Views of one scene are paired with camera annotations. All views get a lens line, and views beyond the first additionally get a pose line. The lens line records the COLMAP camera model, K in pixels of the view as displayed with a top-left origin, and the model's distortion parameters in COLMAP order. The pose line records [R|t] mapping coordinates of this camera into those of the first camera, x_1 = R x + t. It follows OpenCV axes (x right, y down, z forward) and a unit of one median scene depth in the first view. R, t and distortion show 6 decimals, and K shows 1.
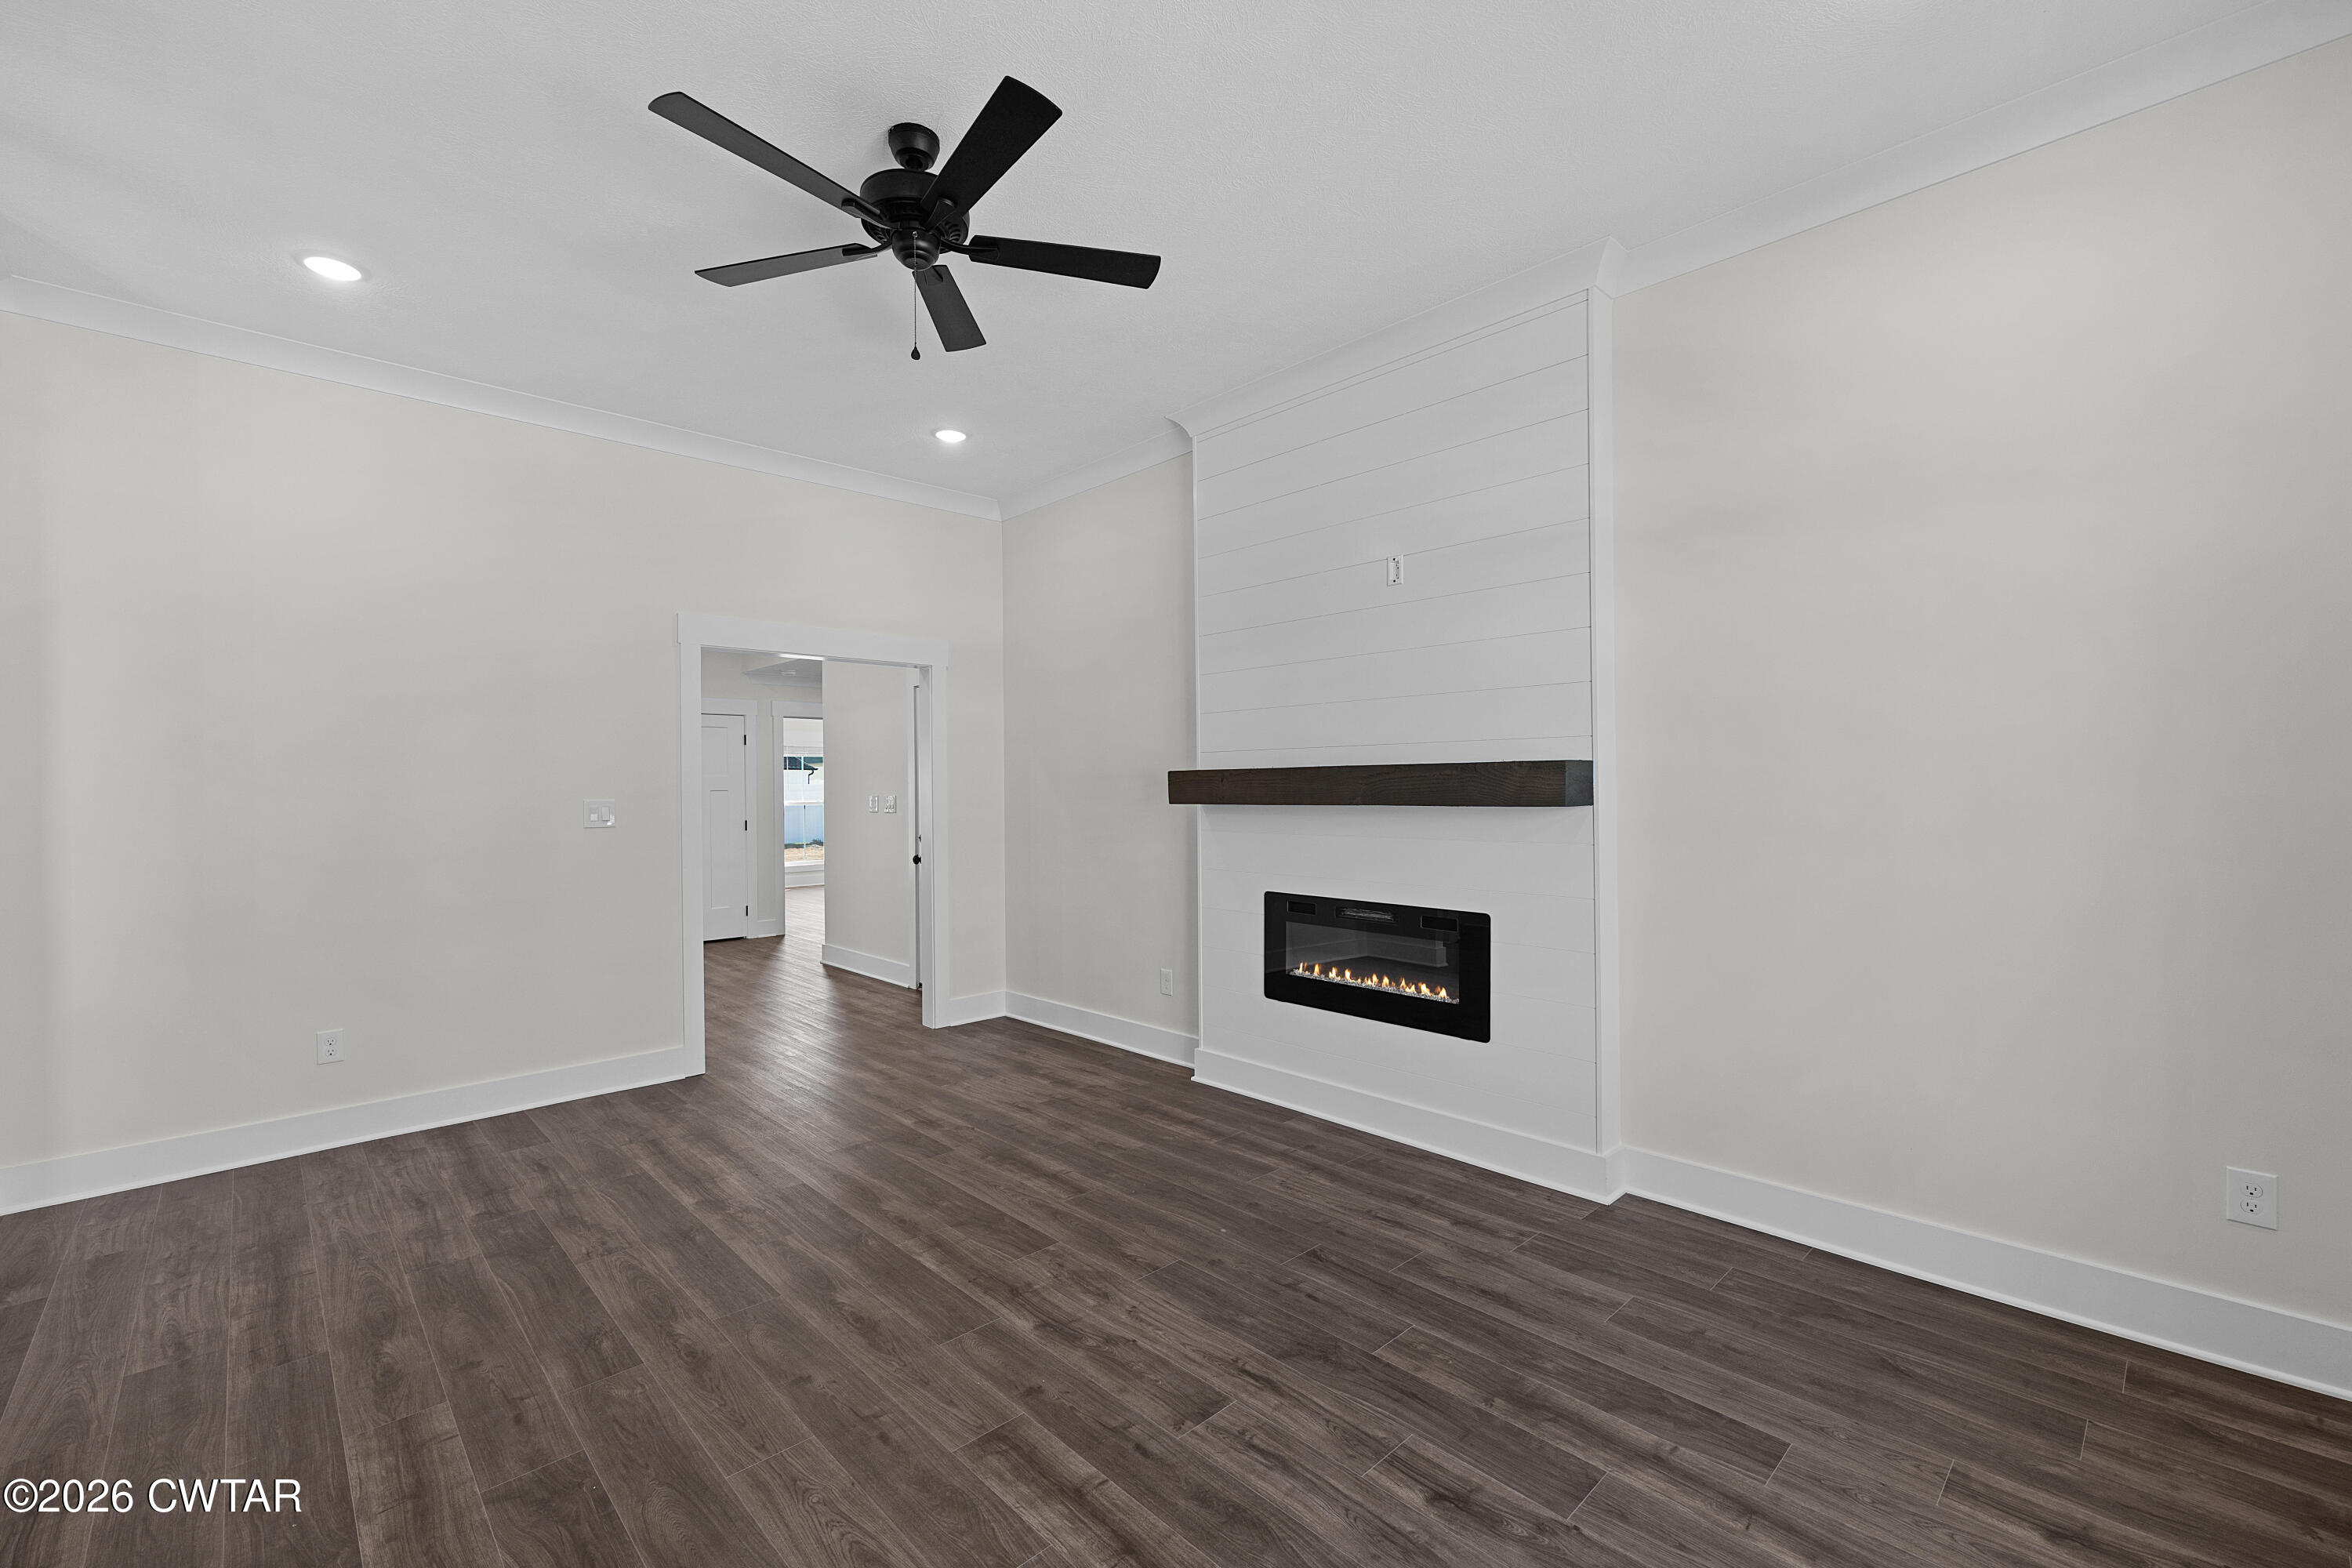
lens RADIAL K [[961.2, 0, 1173.7], [0, 961.2, 733.4], [0, 0, 1]] dist [0.001225, 0.000164]
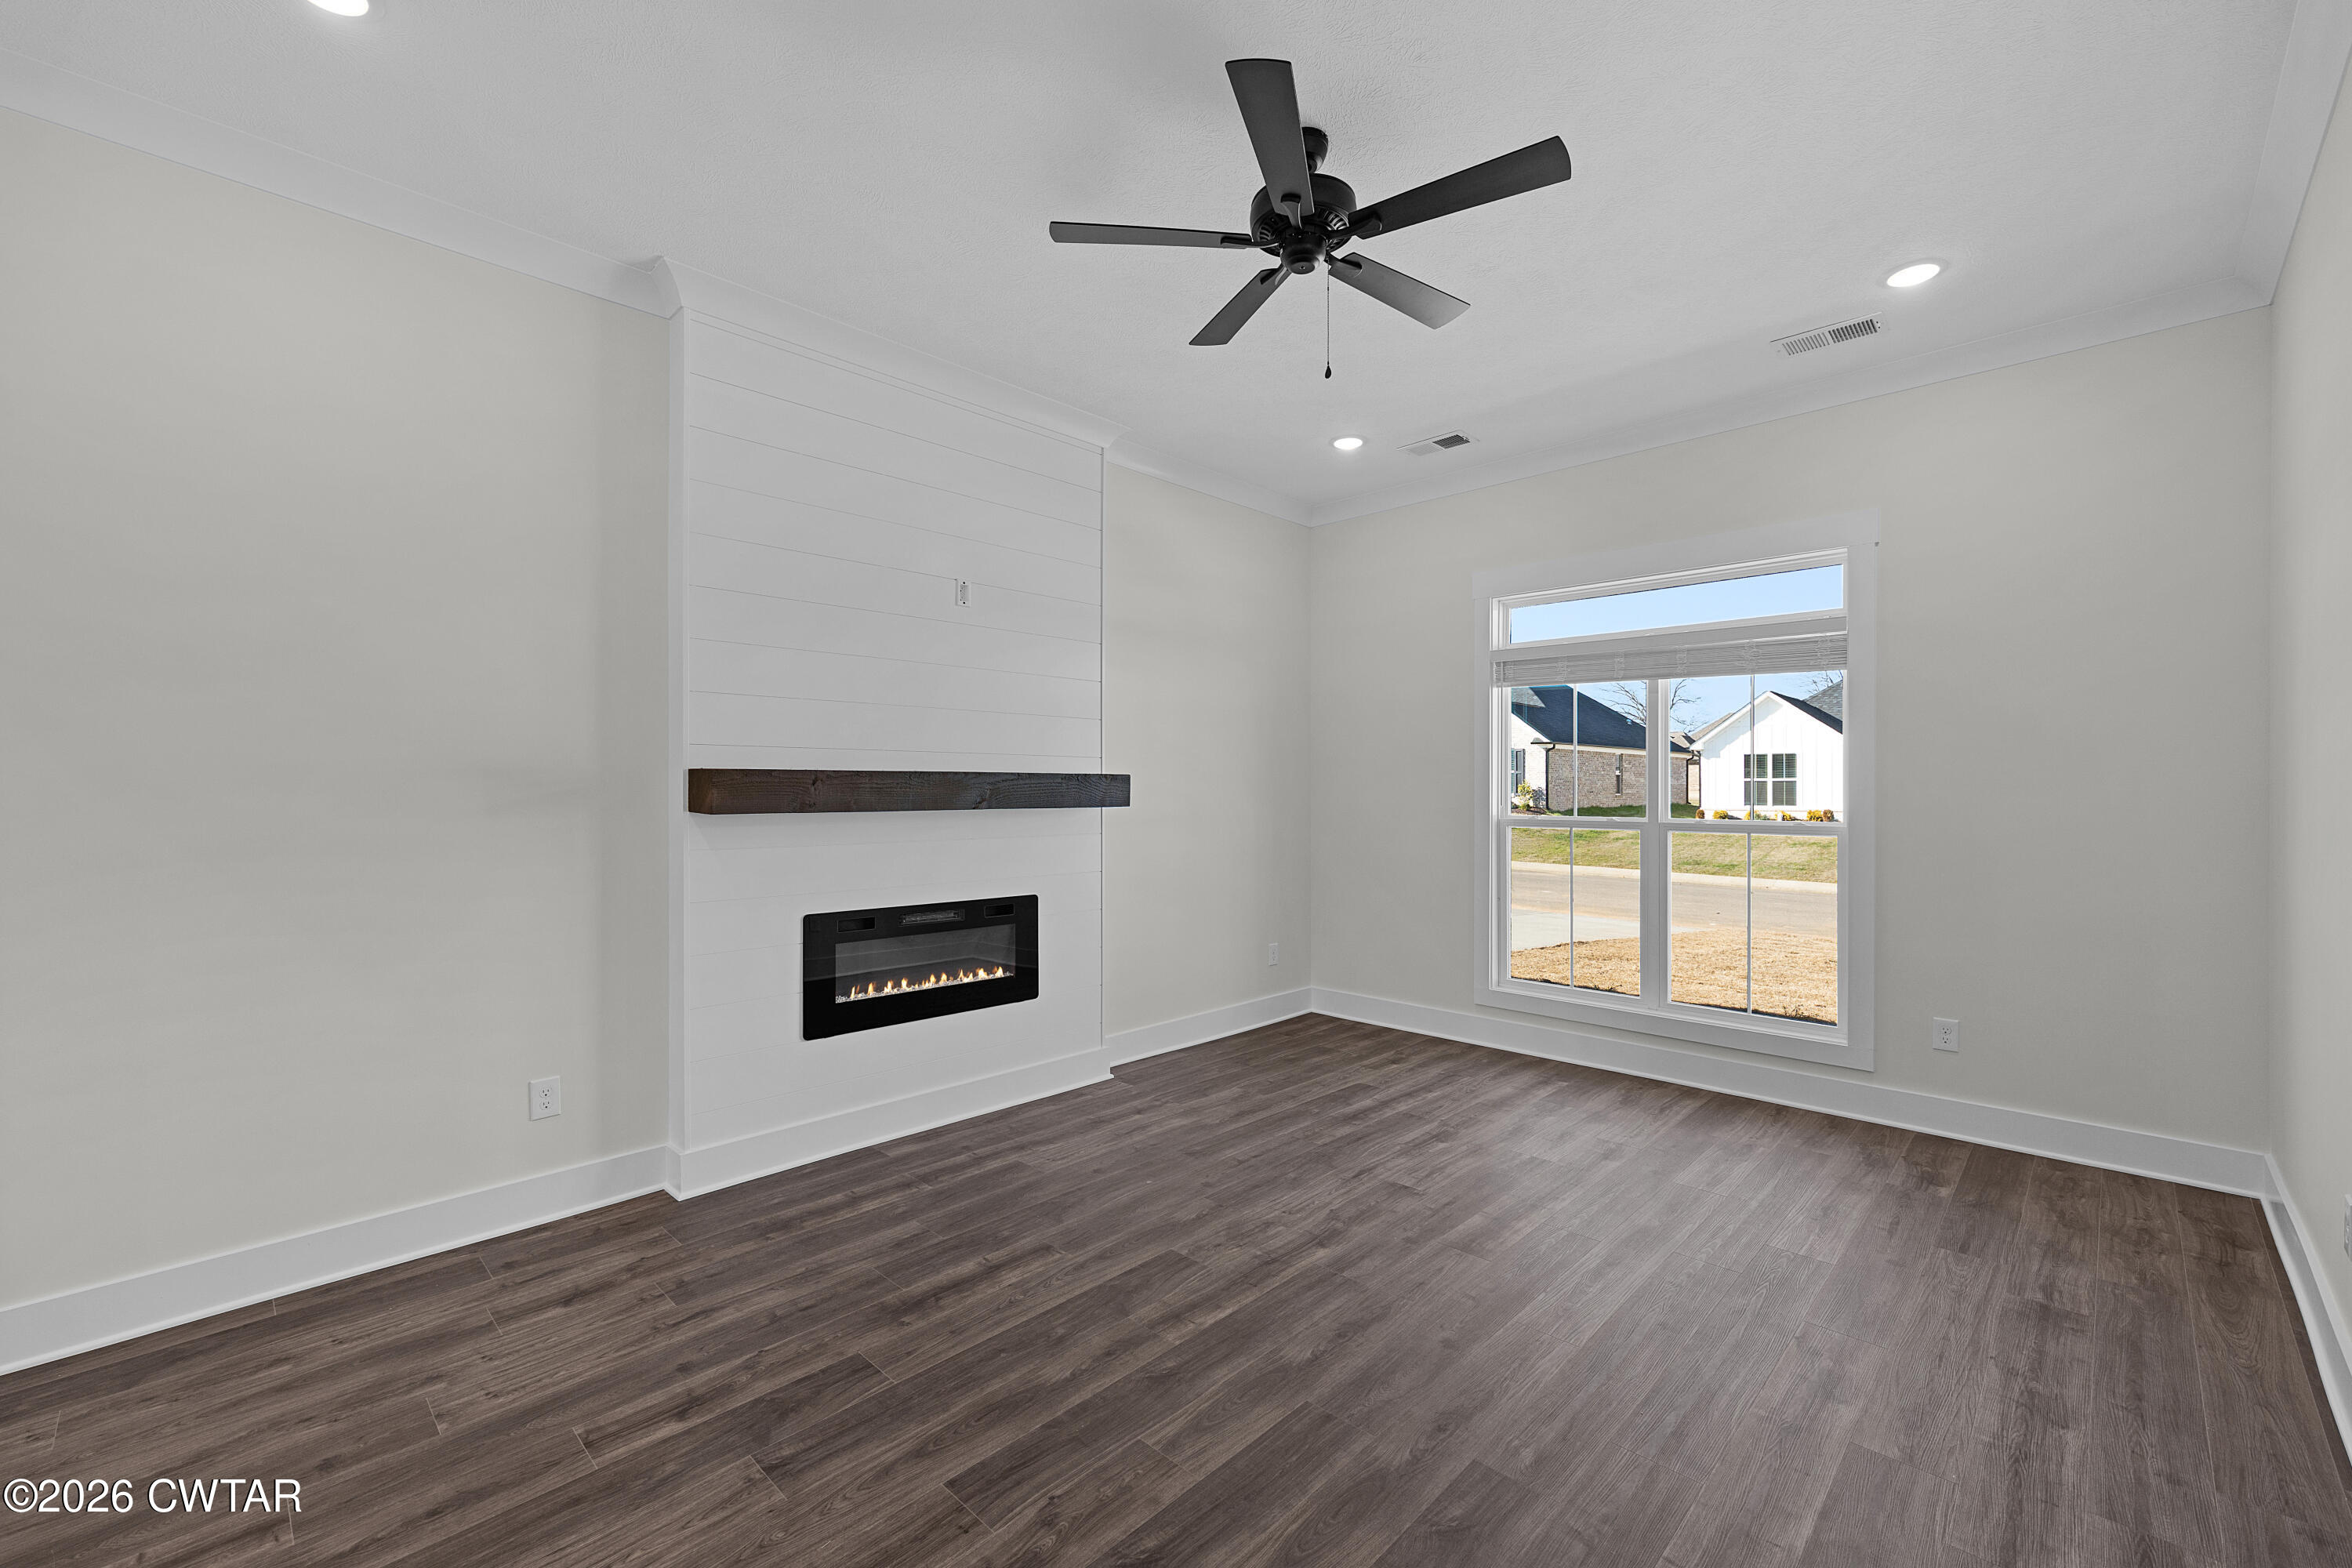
lens RADIAL K [[966.0, 0, 1182.0], [0, 966.0, 794.7], [0, 0, 1]] dist [-0.002116, 0.003477]
pose [[-0.032136, 0.006852, 0.999460, -0.966069], [-0.055494, 0.998422, -0.008629, 0.062701], [-0.997942, -0.055742, -0.031705, 0.909411]]
